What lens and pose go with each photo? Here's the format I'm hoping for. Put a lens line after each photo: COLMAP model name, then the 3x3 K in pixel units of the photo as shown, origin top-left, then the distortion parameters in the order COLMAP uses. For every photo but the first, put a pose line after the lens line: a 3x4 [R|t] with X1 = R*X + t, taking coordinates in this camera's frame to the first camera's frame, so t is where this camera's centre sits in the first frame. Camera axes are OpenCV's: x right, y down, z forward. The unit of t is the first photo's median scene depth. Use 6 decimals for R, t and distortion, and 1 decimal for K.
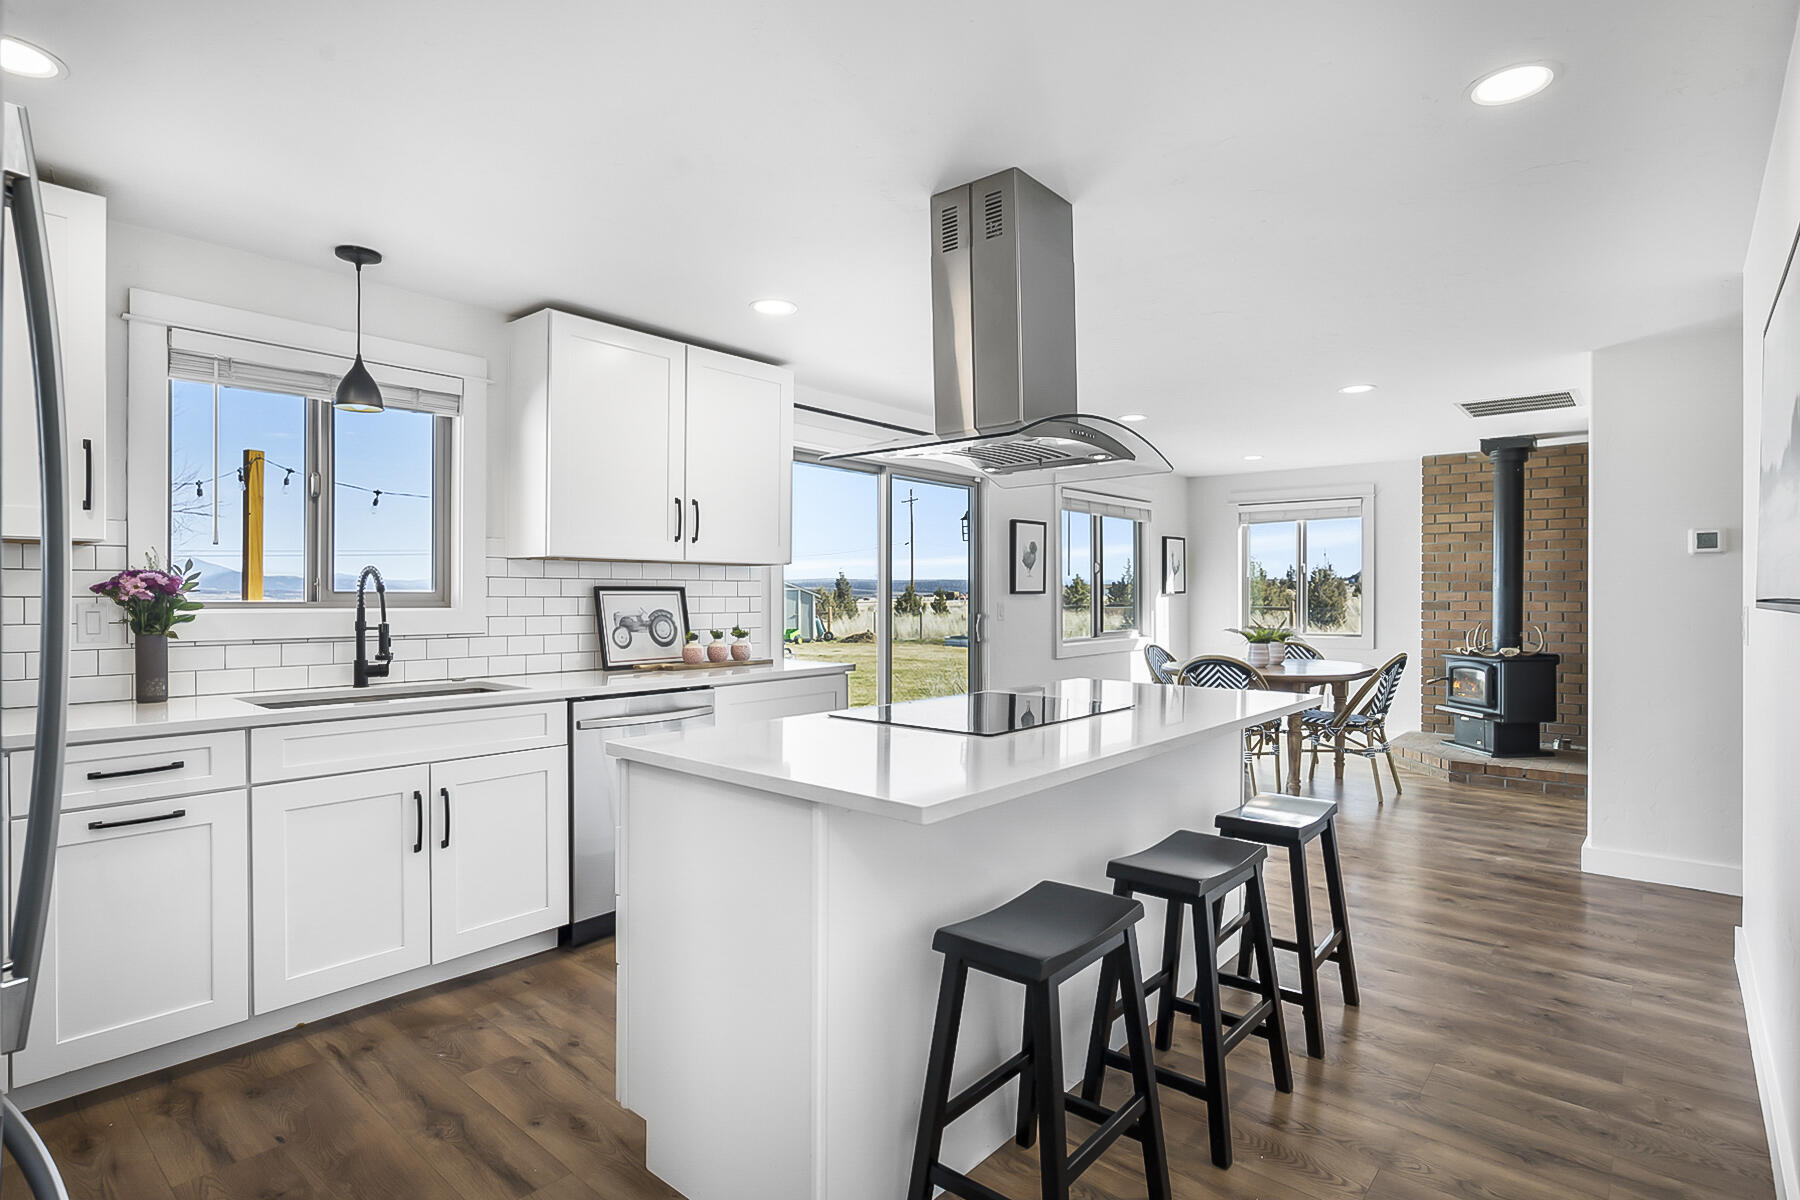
lens RADIAL K [[918.9, 0, 894.4], [0, 918.9, 596.1], [0, 0, 1]] dist [-0.021078, 0.010841]
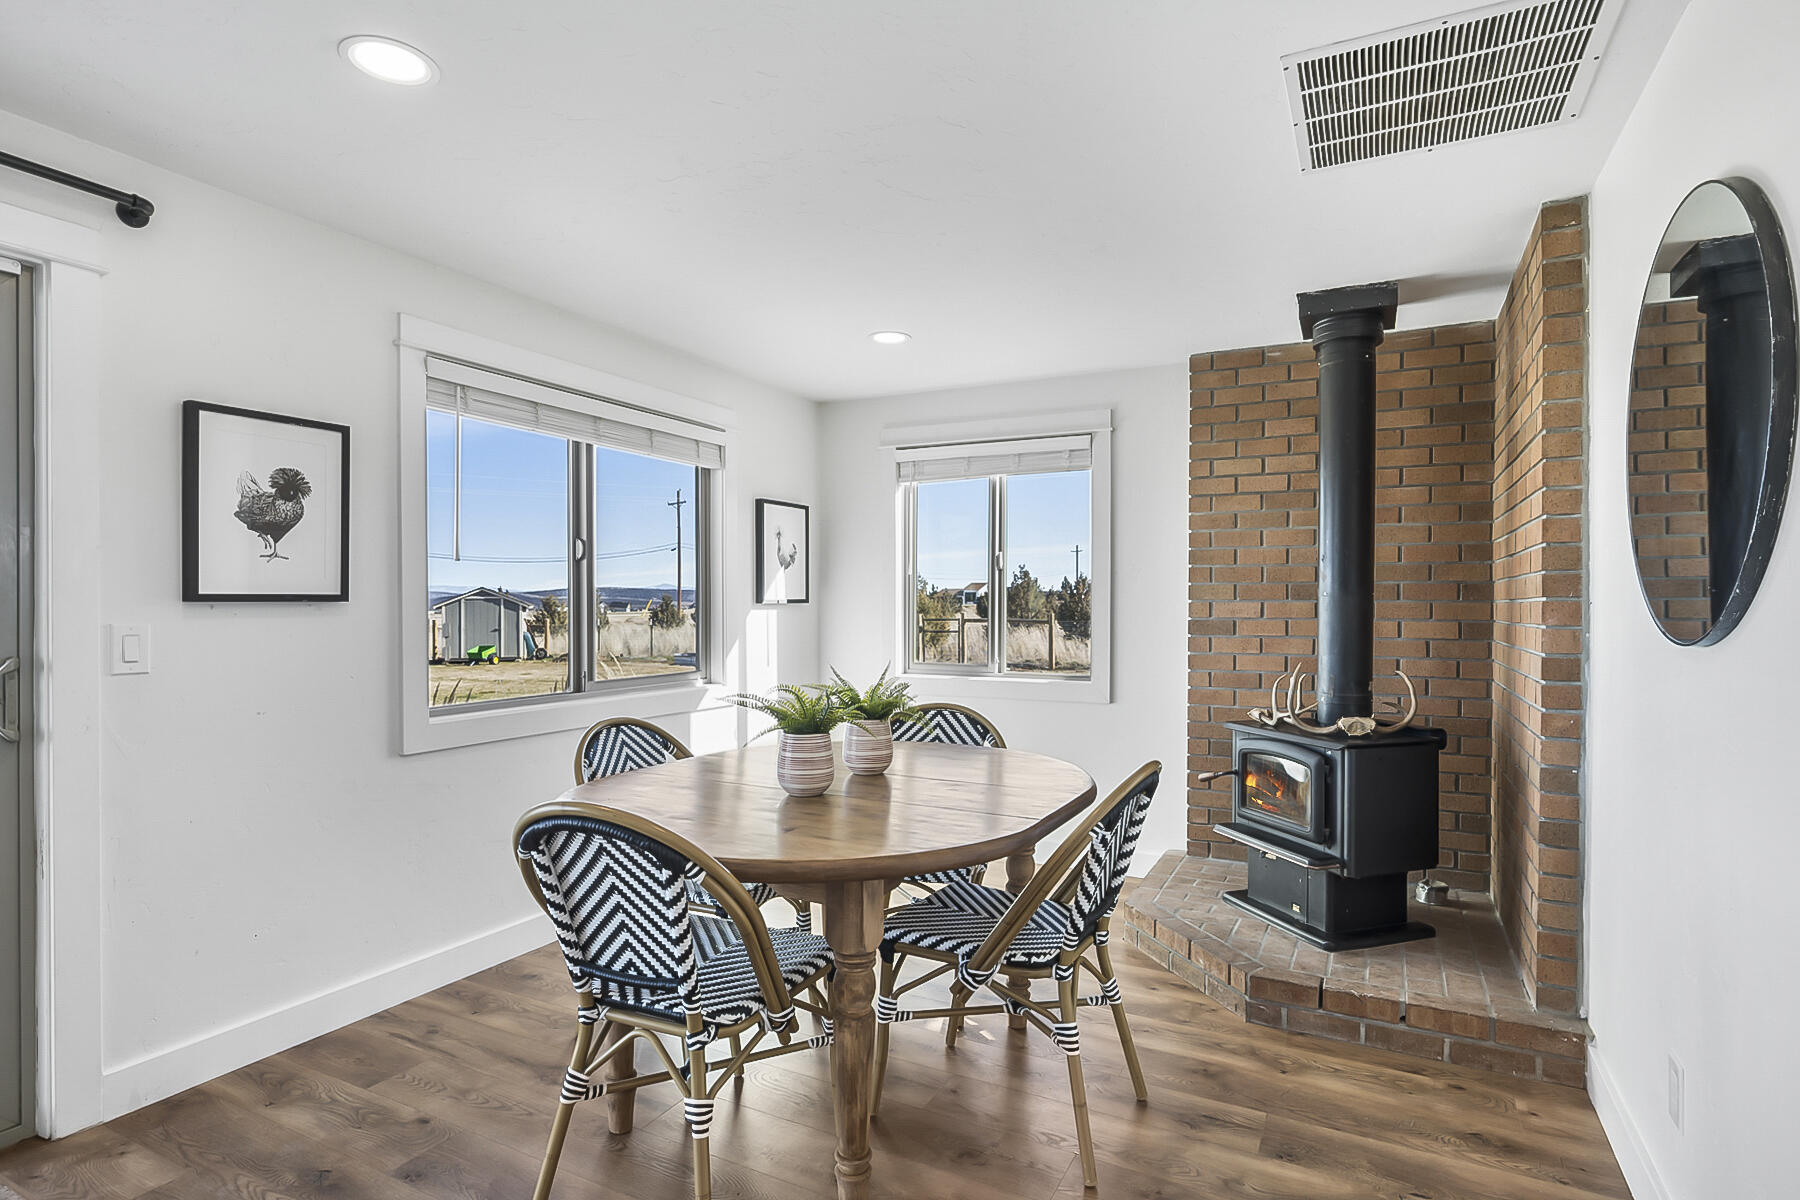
lens RADIAL K [[918.9, 0, 909.7], [0, 918.9, 608.7], [0, 0, 1]] dist [-0.021078, 0.010841]
pose [[0.972246, 0.001733, 0.233954, 0.314575], [-0.002295, 0.999995, 0.002132, -0.001047], [-0.233949, -0.002609, 0.972245, 0.555213]]
